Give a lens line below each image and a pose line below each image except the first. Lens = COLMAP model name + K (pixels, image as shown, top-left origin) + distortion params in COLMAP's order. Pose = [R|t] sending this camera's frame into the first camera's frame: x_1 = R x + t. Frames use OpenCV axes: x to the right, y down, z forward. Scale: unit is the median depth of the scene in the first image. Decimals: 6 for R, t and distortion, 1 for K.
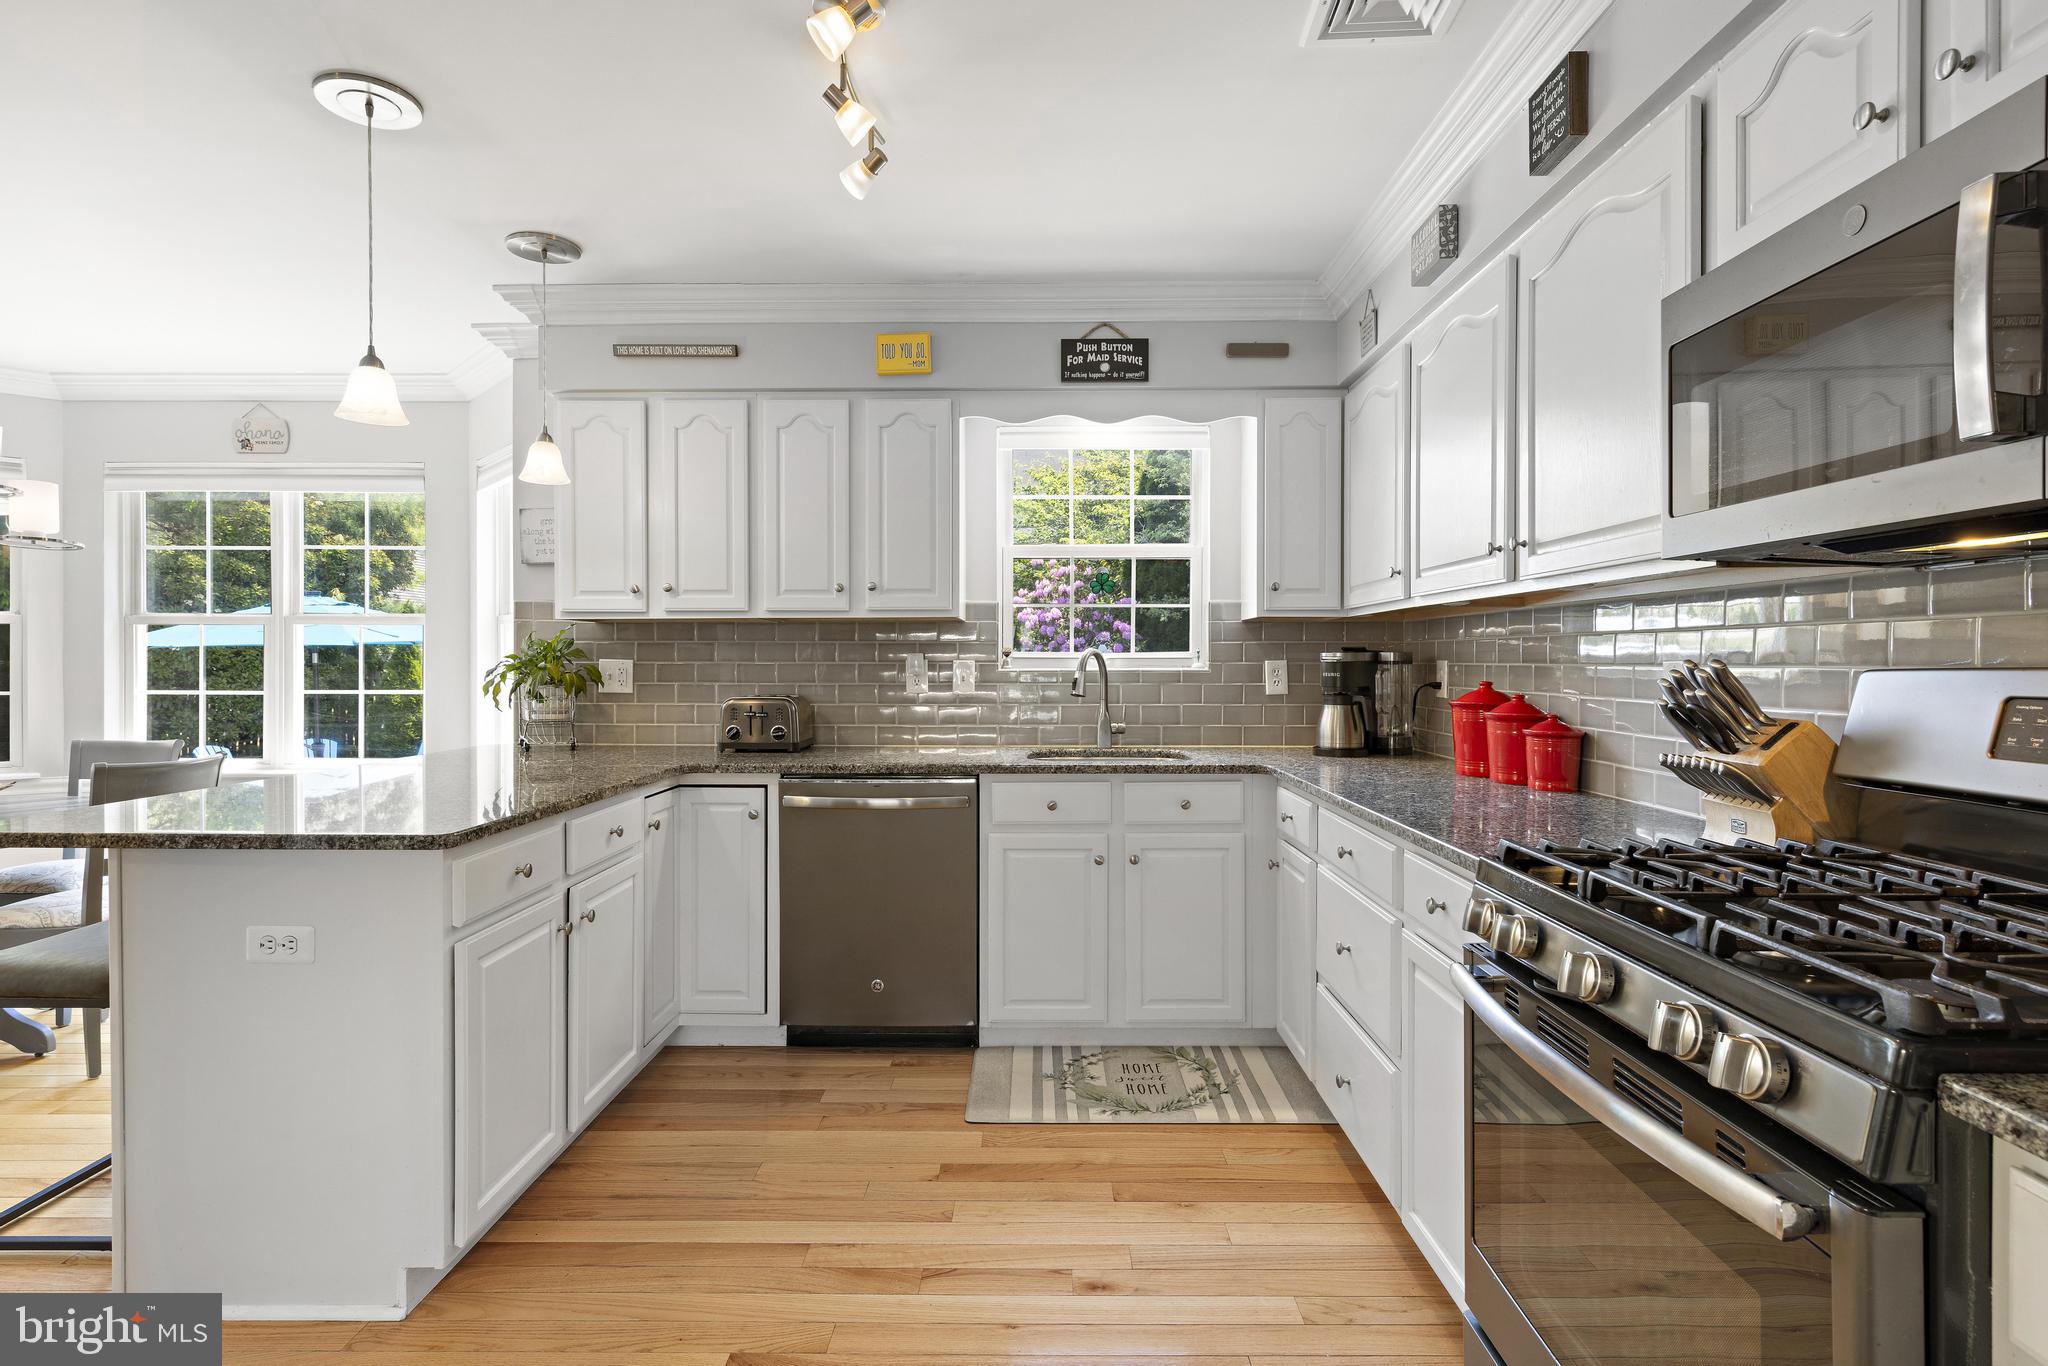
lens RADIAL K [[1011.1, 0, 1029.1], [0, 1011.1, 665.8], [0, 0, 1]] dist [-0.002132, -0.000561]
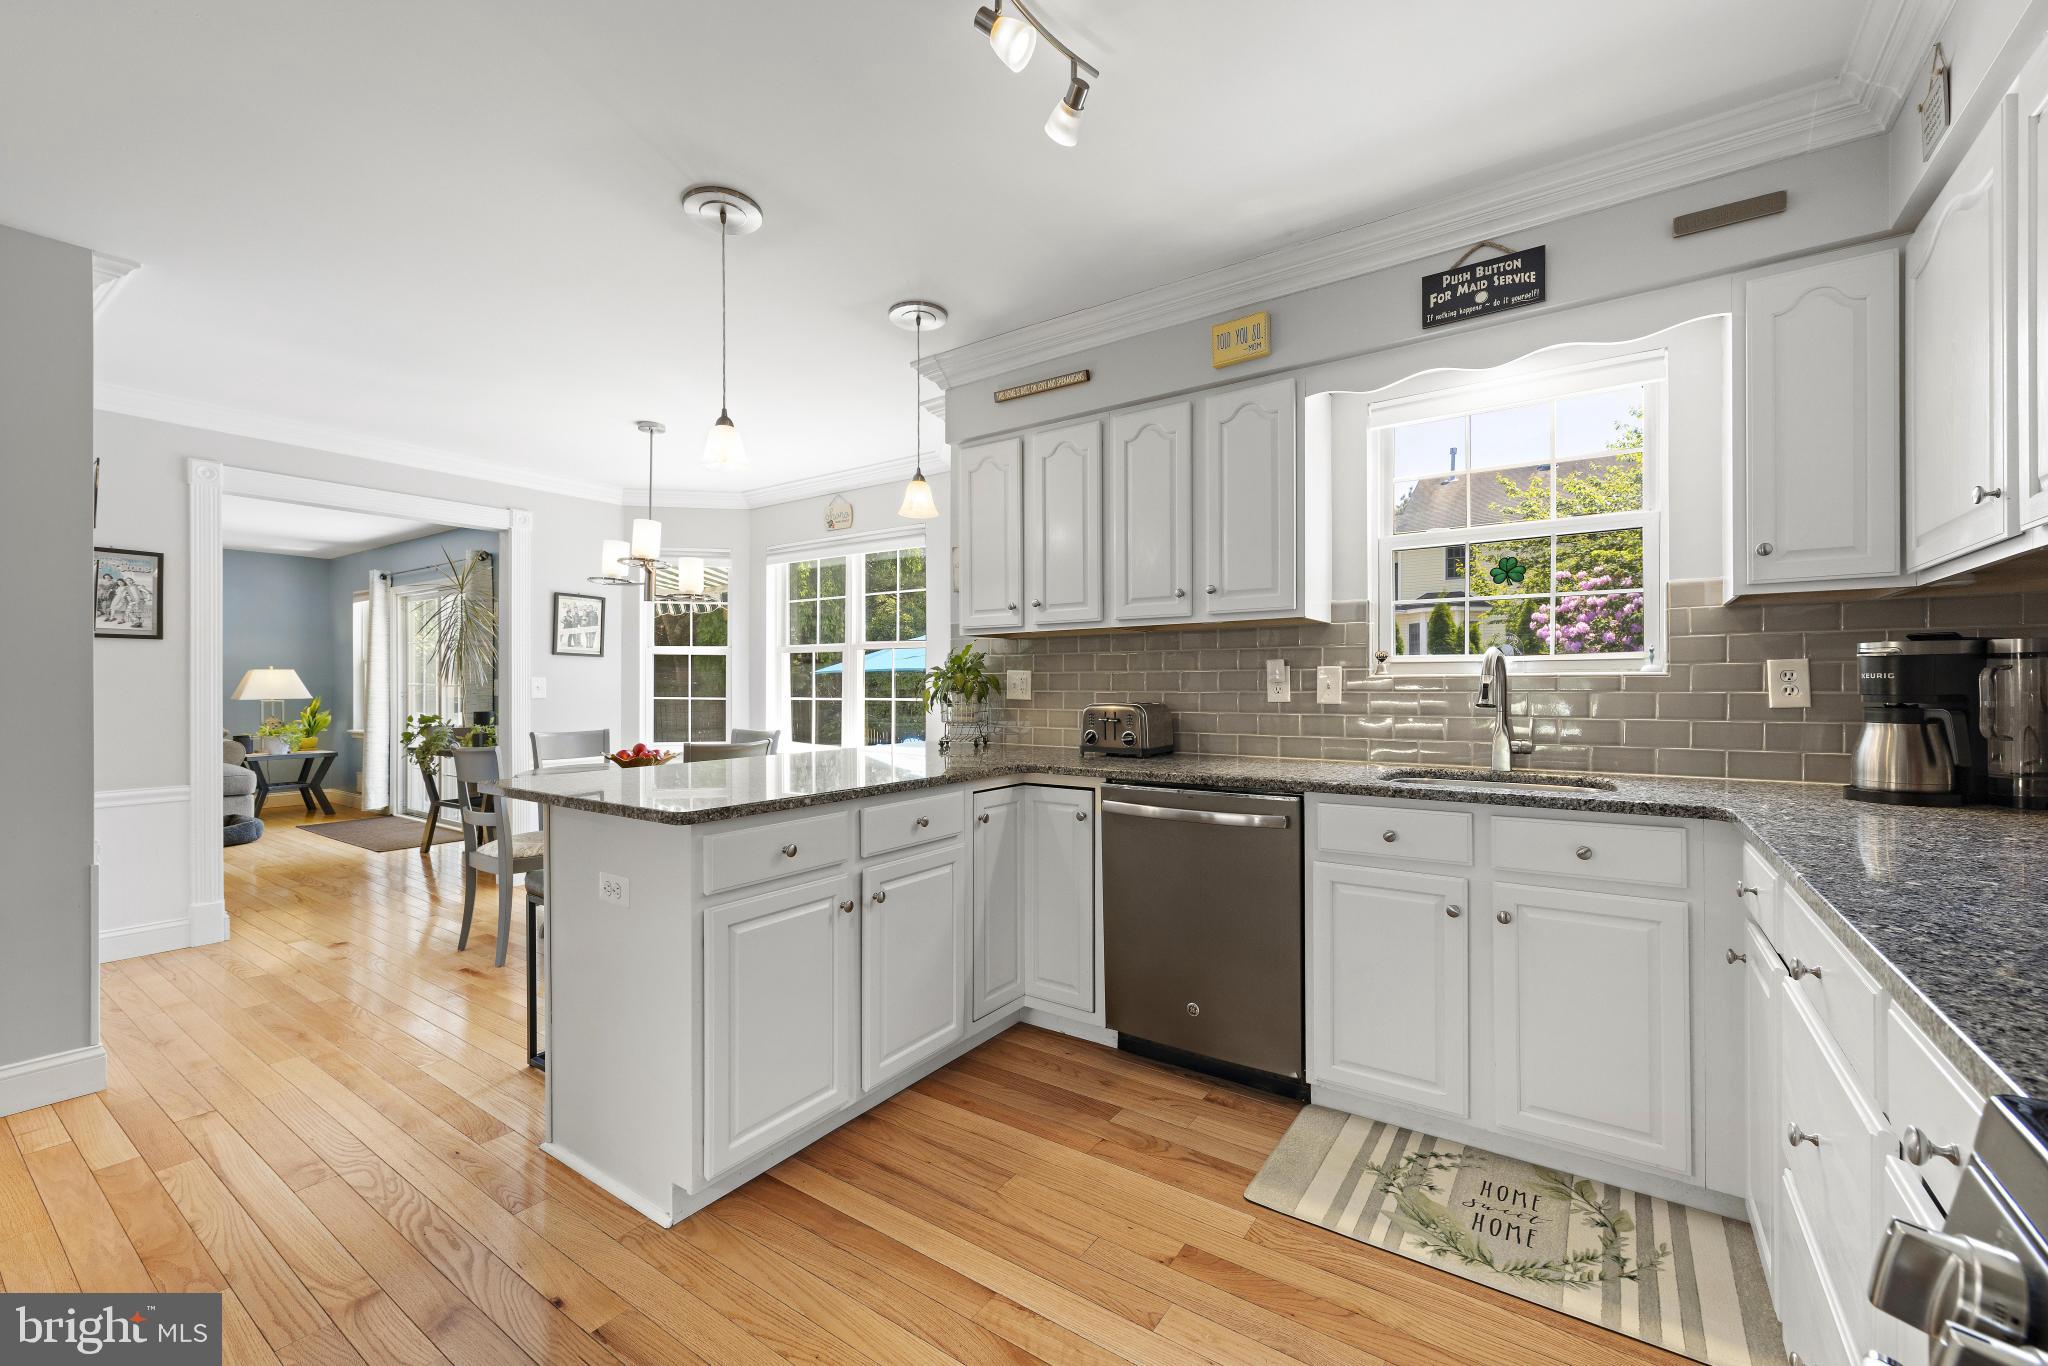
lens RADIAL K [[836.0, 0, 1024.0], [0, 836.0, 683.0], [0, 0, 1]] dist [0.000806, -0.000816]
pose [[0.824988, -0.004980, -0.565128, 0.157642], [0.001575, 0.999978, -0.006513, 0.016677], [0.565148, 0.004483, 0.824978, 0.260204]]
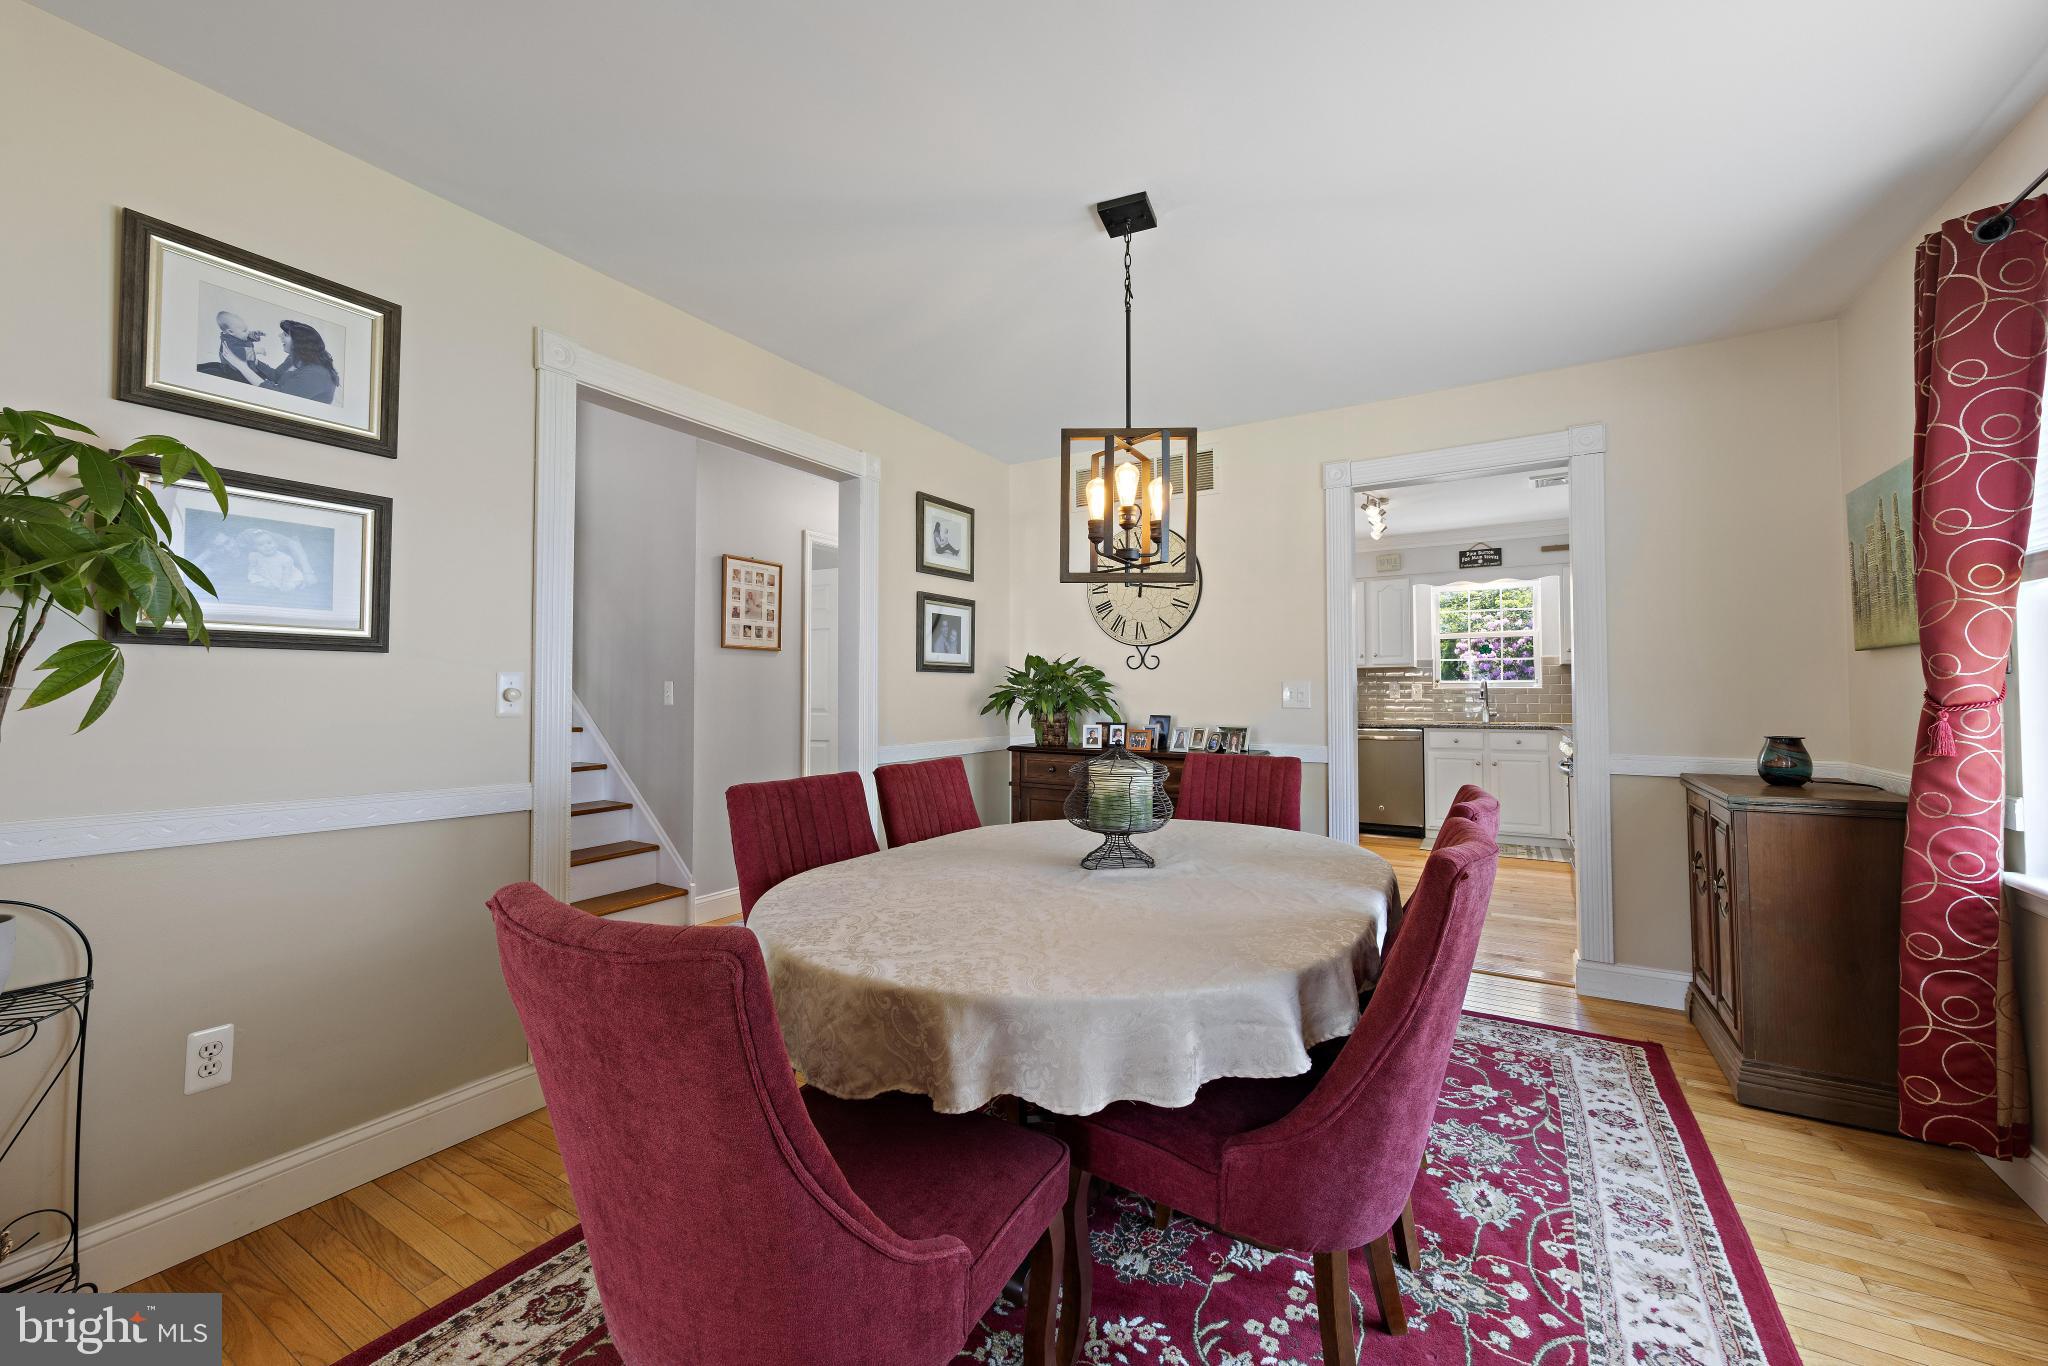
lens RADIAL K [[783.9, 0, 1023.4], [0, 783.9, 670.0], [0, 0, 1]] dist [0.001760, 0.000143]
pose [[0.860959, -0.017217, -0.508383, 0.088188], [0.000944, 0.999479, -0.032249, 0.022082], [0.508674, 0.027285, 0.860527, -1.207965]]
